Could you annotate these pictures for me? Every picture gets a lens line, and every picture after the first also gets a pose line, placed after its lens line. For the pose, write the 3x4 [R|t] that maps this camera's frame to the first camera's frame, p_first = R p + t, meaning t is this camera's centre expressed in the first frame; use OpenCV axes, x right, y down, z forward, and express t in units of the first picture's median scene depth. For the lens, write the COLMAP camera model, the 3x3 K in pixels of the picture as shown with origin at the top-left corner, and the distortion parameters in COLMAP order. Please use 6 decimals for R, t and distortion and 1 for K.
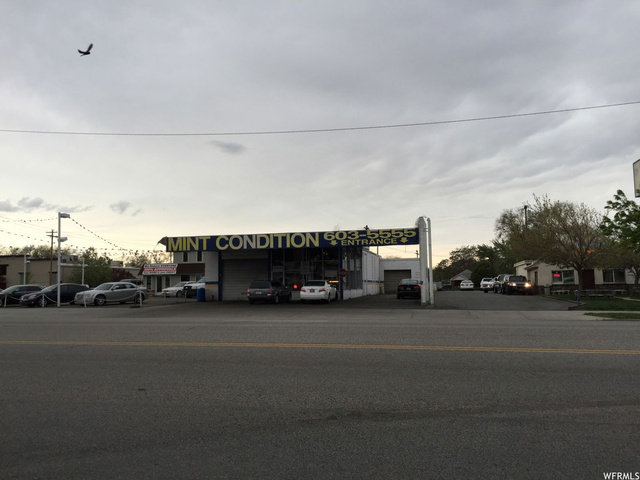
lens RADIAL K [[539.3, 0, 320.0], [0, 539.3, 240.0], [0, 0, 1]] dist [0.140816, 0.002557]
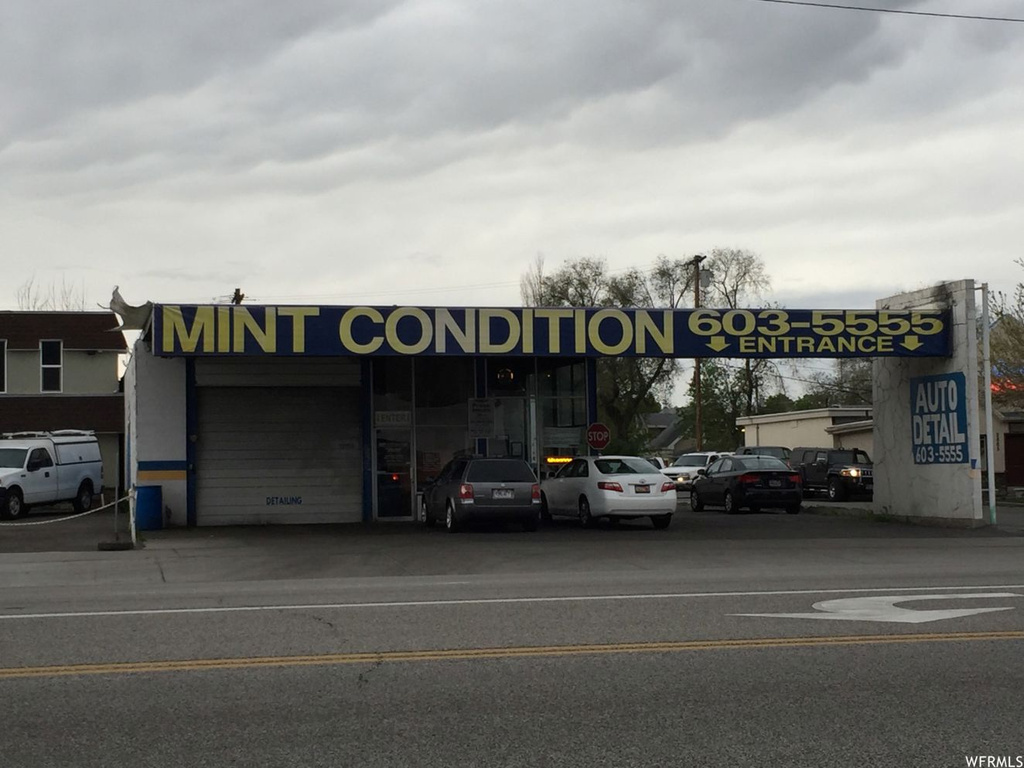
lens RADIAL K [[1728.8, 0, 512.0], [0, 1728.8, 384.0], [0, 0, 1]] dist [-0.018125, 0.001836]
pose [[0.892326, 0.023835, 0.450761, -0.548154], [-0.034319, 0.999297, 0.015098, 0.017711], [-0.450084, -0.028942, 0.892517, 0.104138]]
